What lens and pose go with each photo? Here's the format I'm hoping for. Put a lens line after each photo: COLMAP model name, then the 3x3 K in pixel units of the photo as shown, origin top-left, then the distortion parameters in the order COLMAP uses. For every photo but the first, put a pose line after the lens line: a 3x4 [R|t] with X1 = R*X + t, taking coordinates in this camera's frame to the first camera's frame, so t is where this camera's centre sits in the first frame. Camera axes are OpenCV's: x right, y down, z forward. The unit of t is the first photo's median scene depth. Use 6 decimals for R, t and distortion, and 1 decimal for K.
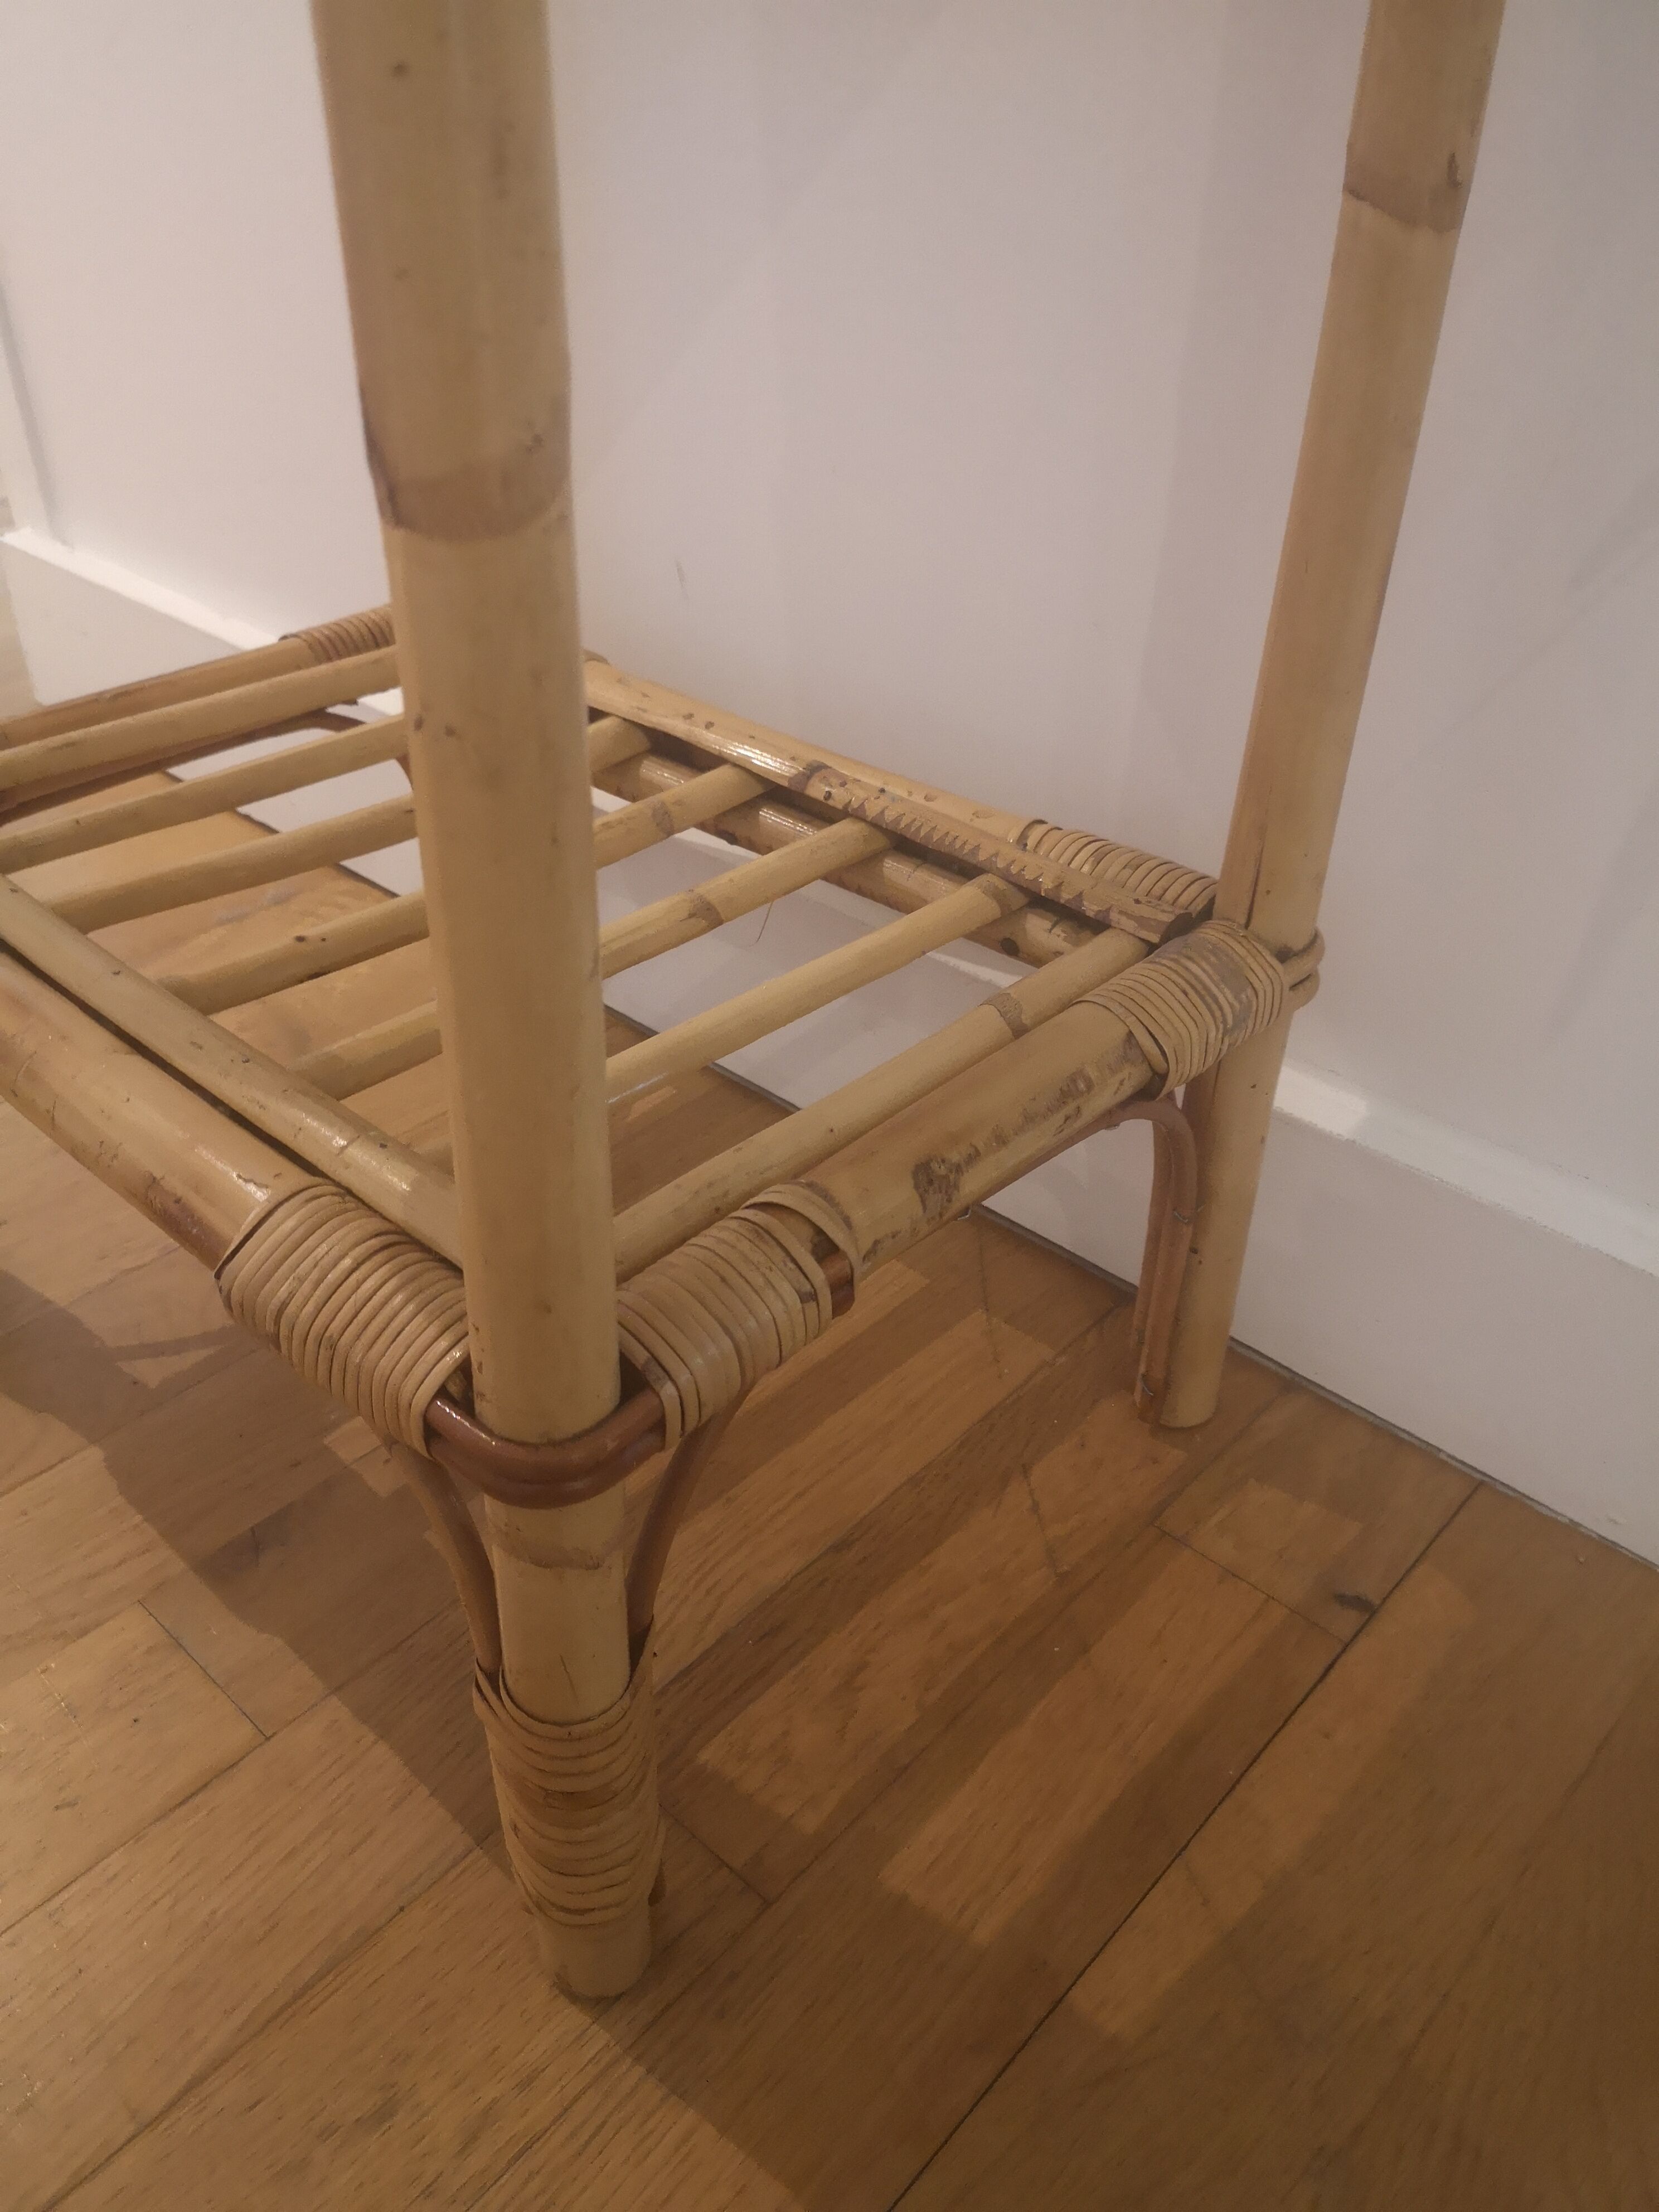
lens RADIAL K [[1757.3, 0, 835.9], [0, 1757.3, 1086.6], [0, 0, 1]] dist [0.042357, -0.036609]
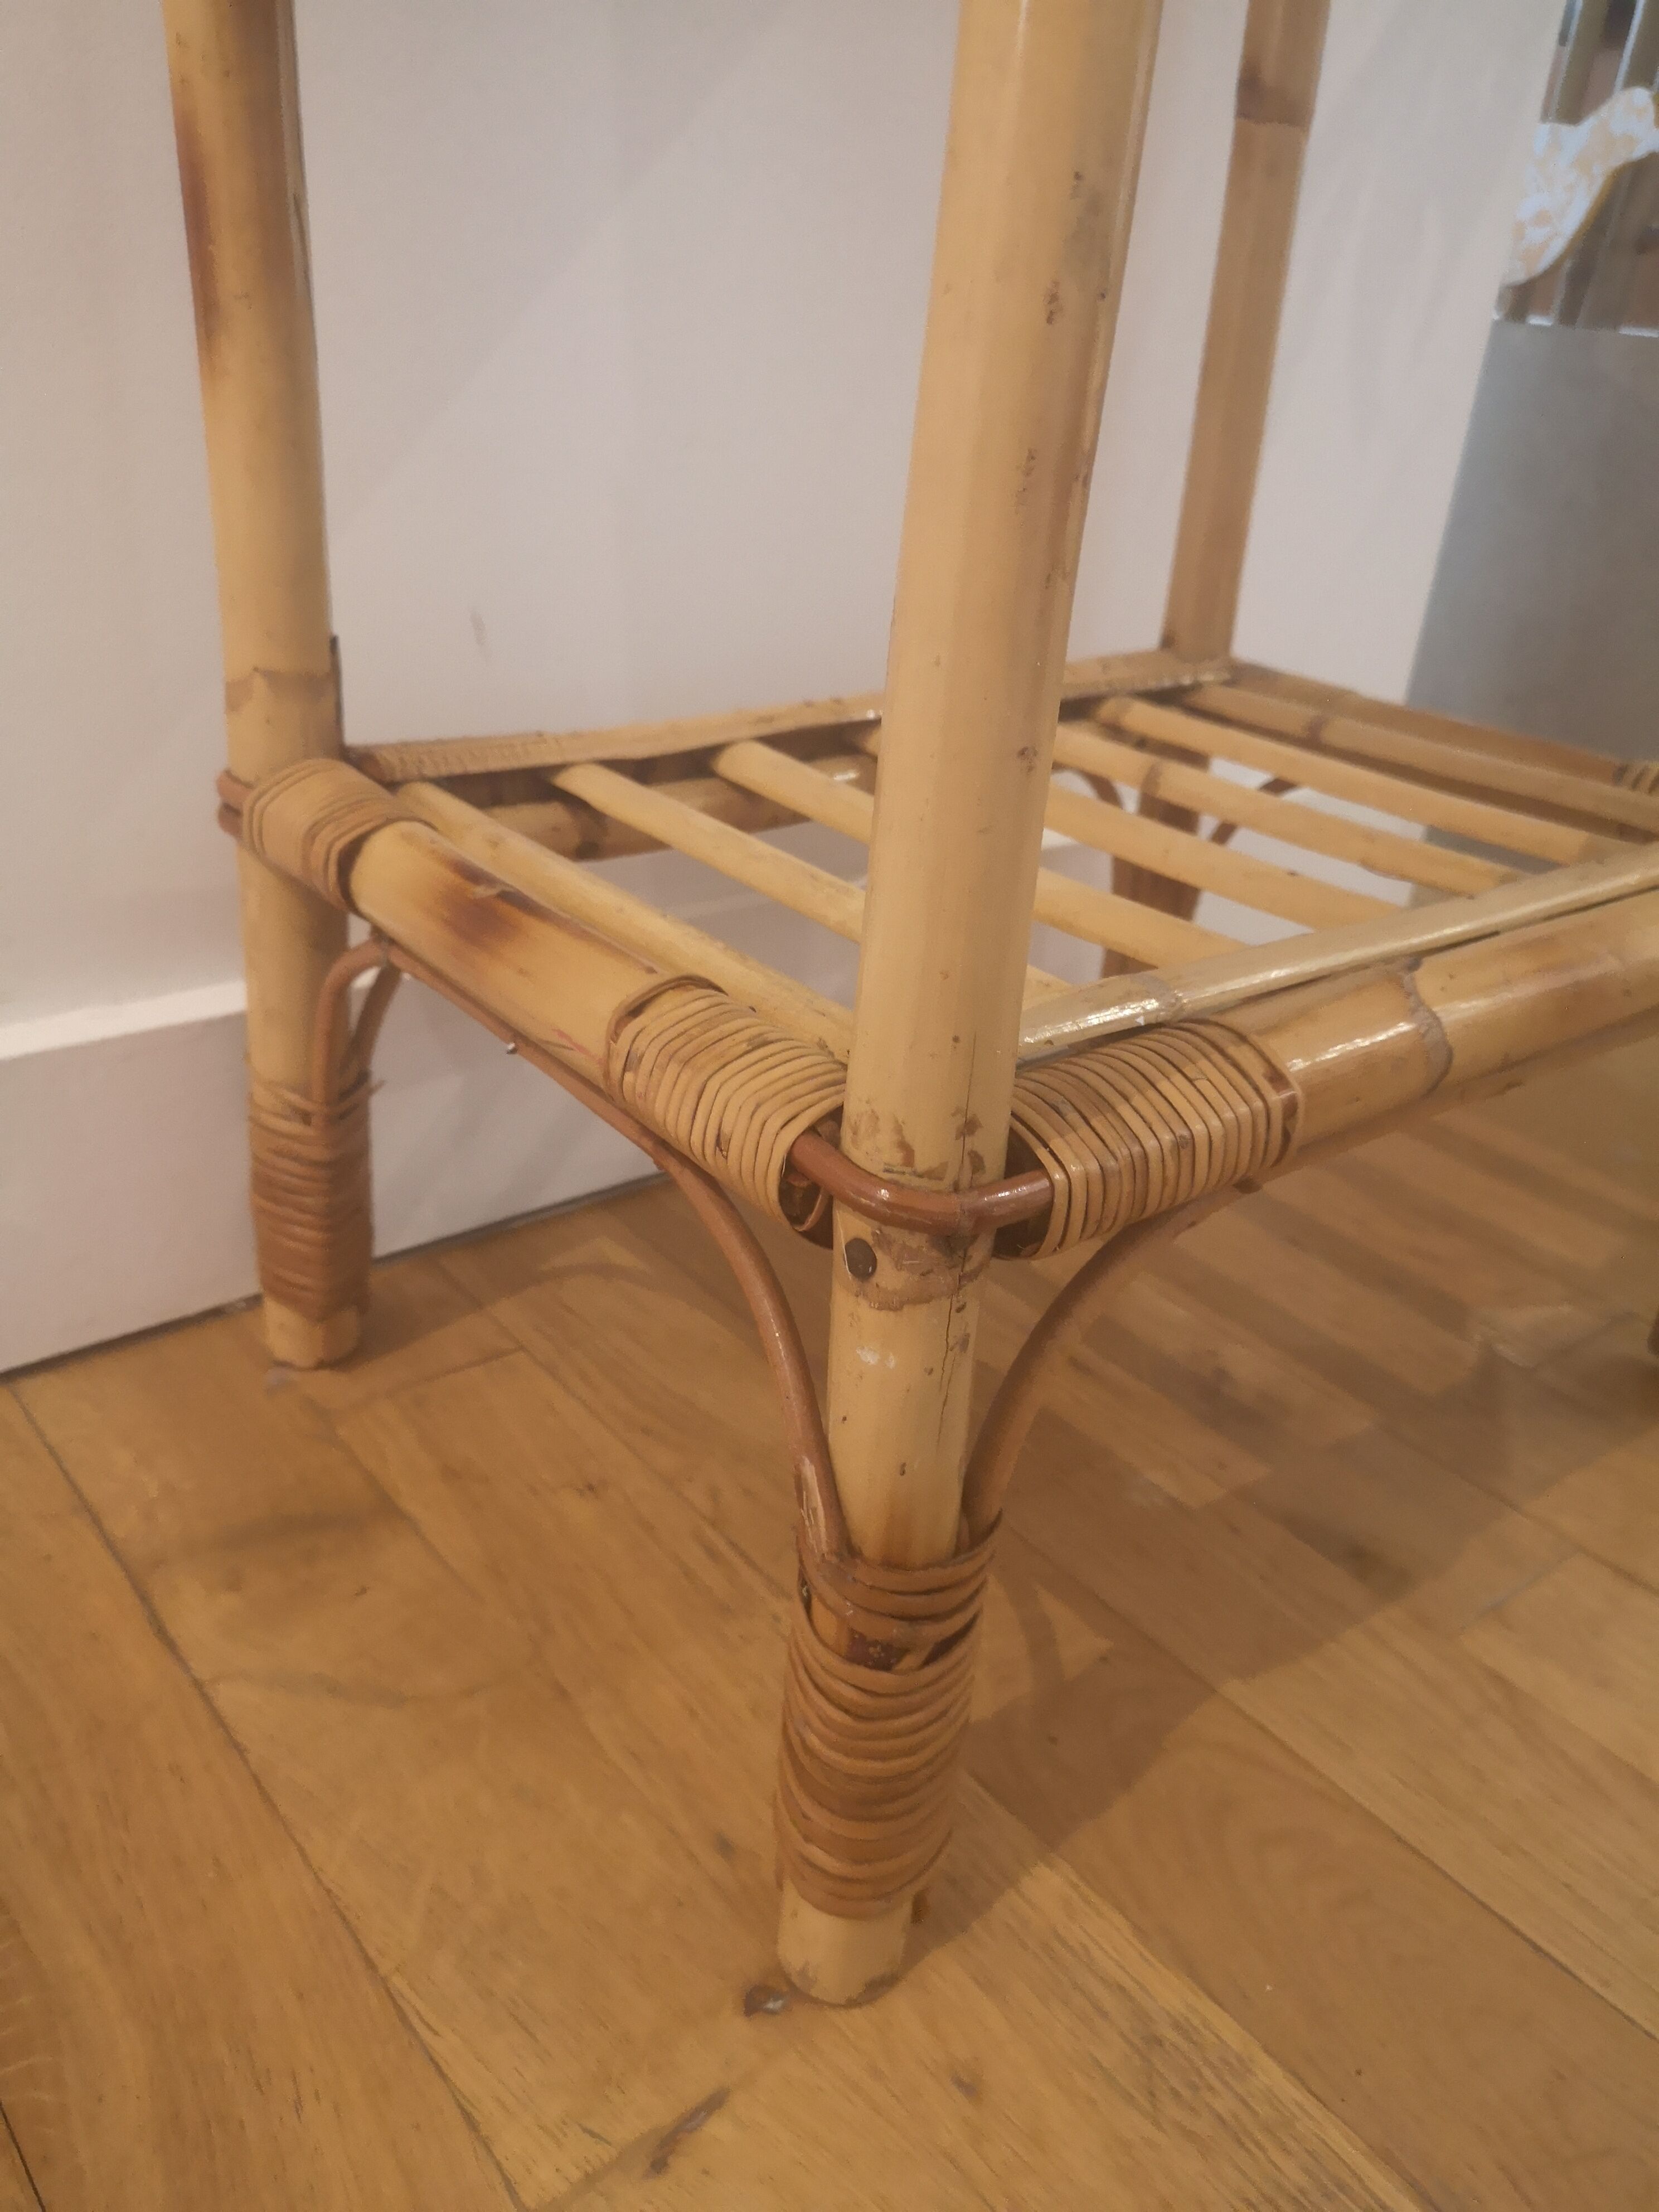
lens RADIAL K [[1750.4, 0, 853.0], [0, 1750.4, 1080.4], [0, 0, 1]] dist [0.037331, -0.043837]
pose [[0.157958, -0.439472, 0.884259, -1.148871], [0.497532, 0.808944, 0.313165, -0.382565], [-0.852943, 0.390480, 0.346430, 0.869204]]
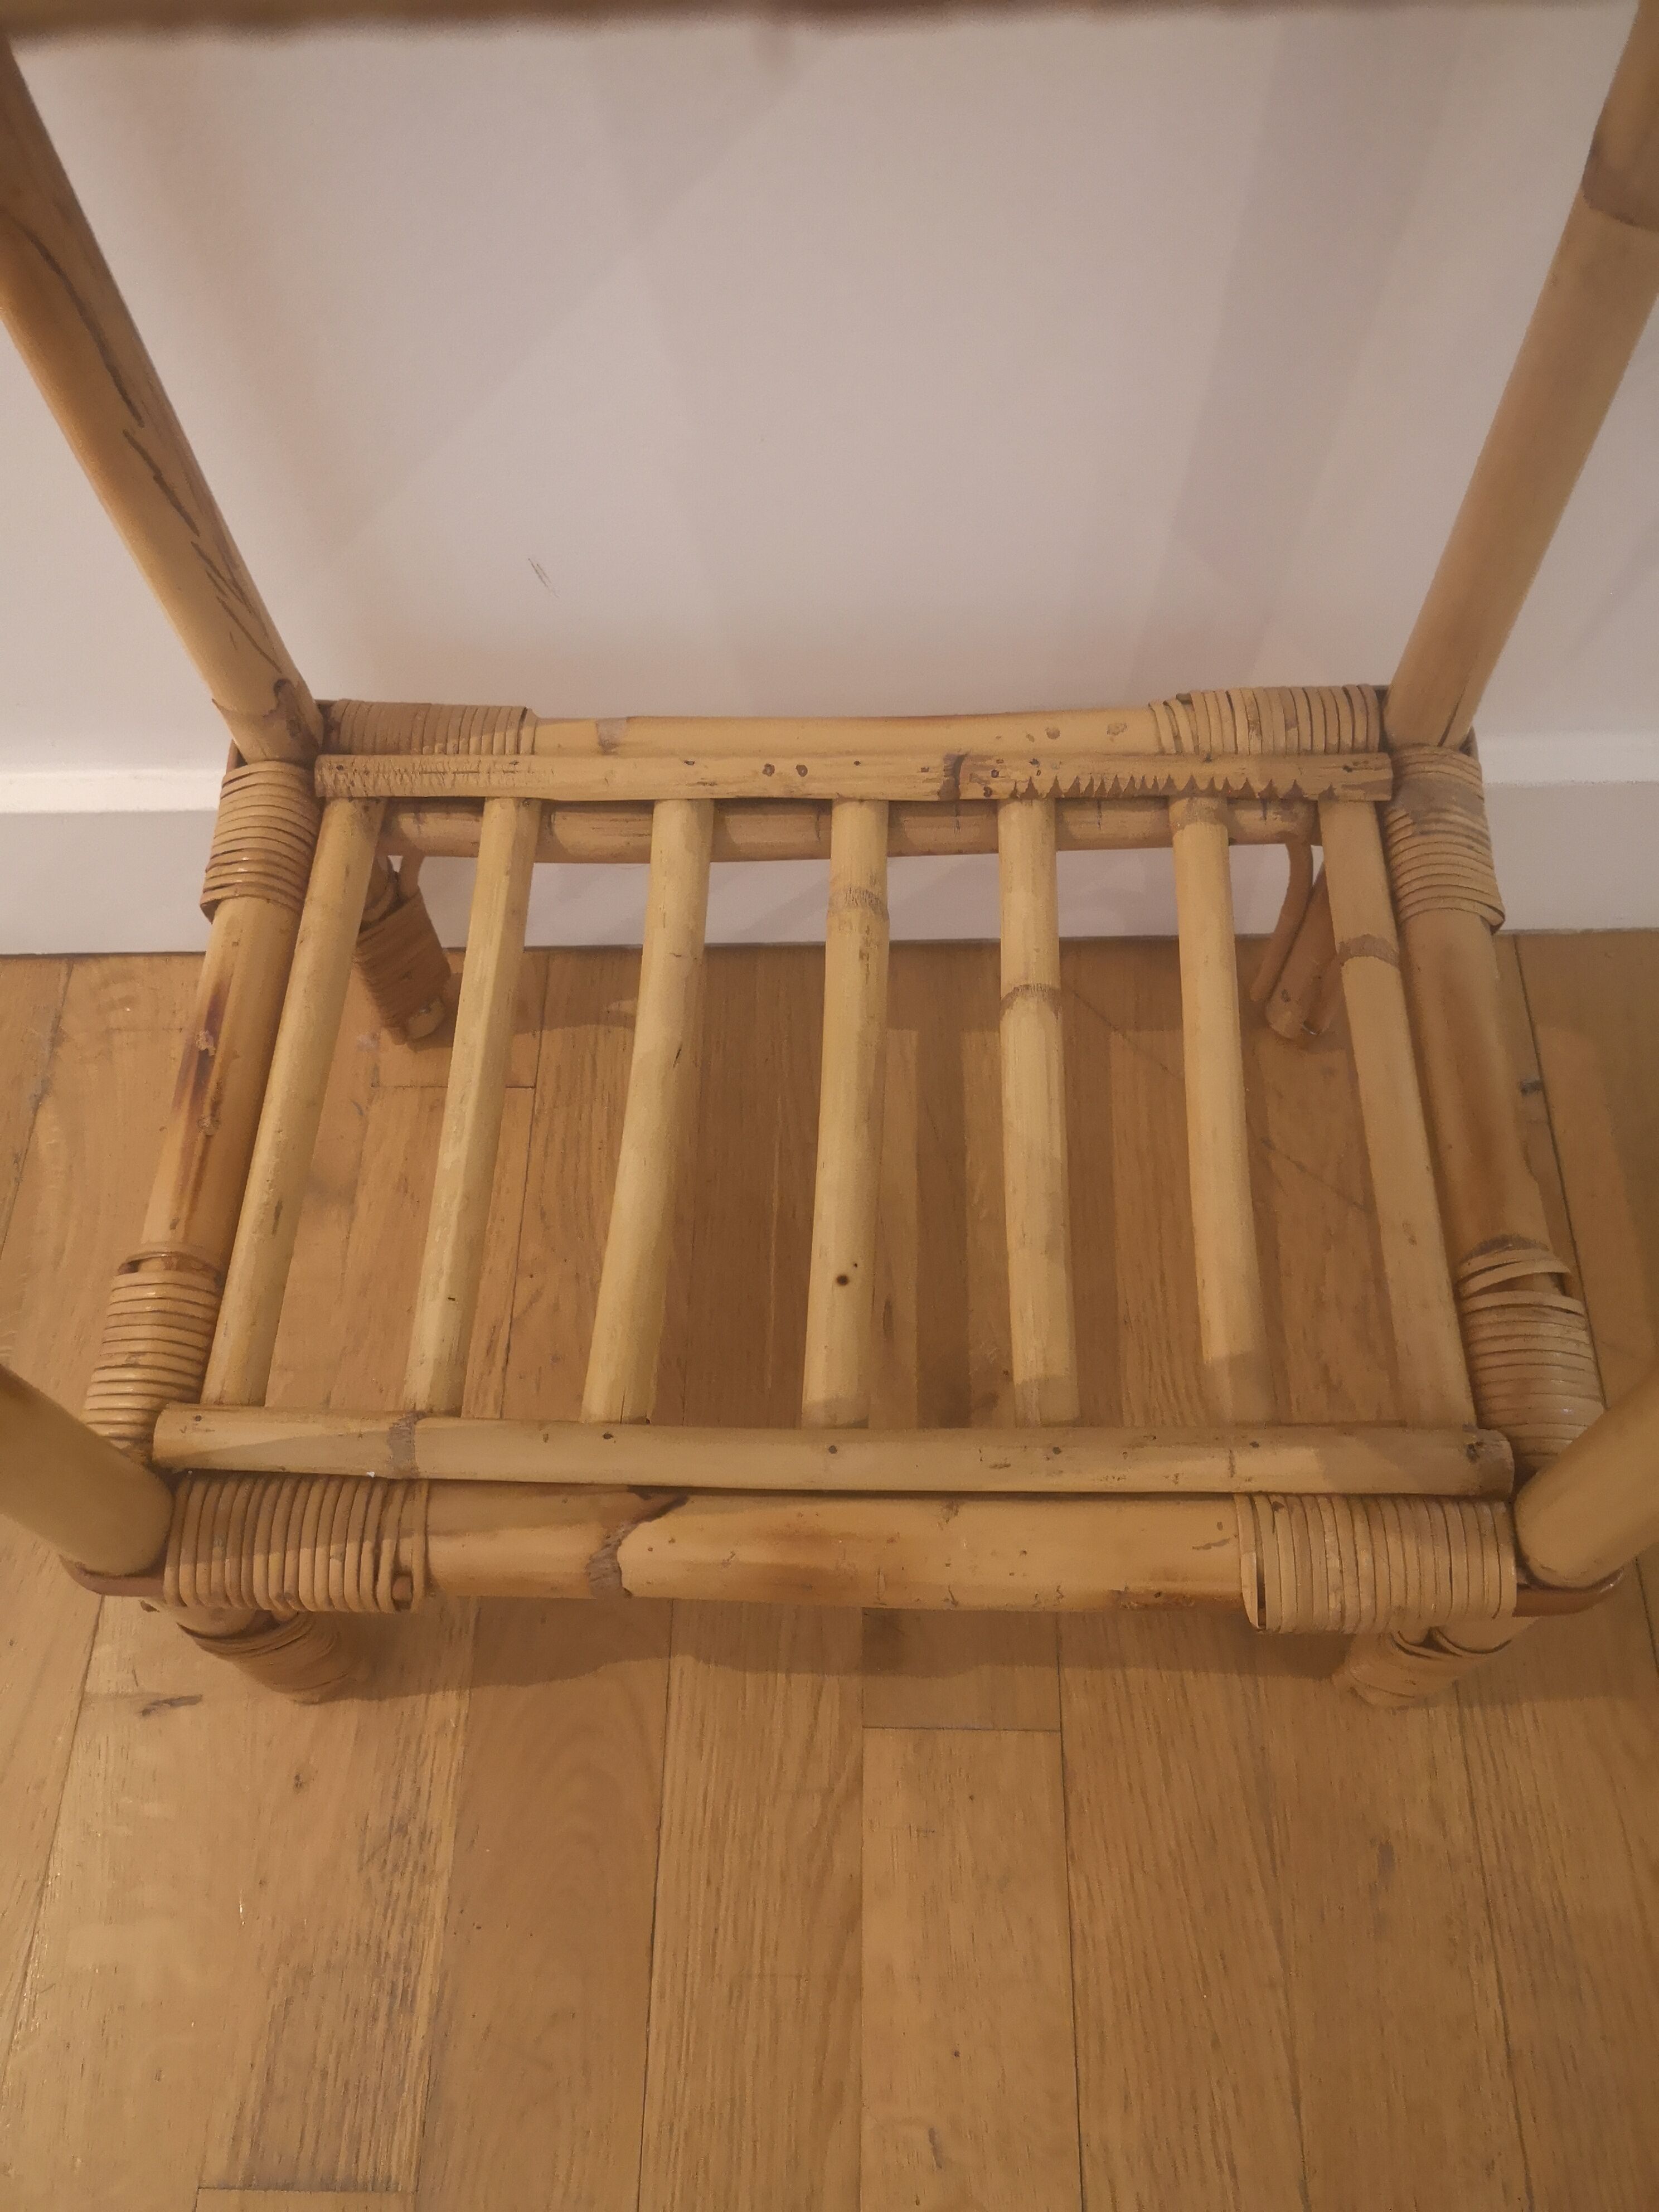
lens RADIAL K [[1757.3, 0, 835.9], [0, 1757.3, 1086.6], [0, 0, 1]] dist [0.042357, -0.036609]
pose [[0.749110, -0.604777, 0.270331, -0.484272], [0.409196, 0.743365, 0.529120, -0.664324], [-0.520954, -0.285751, 0.804334, 0.207781]]
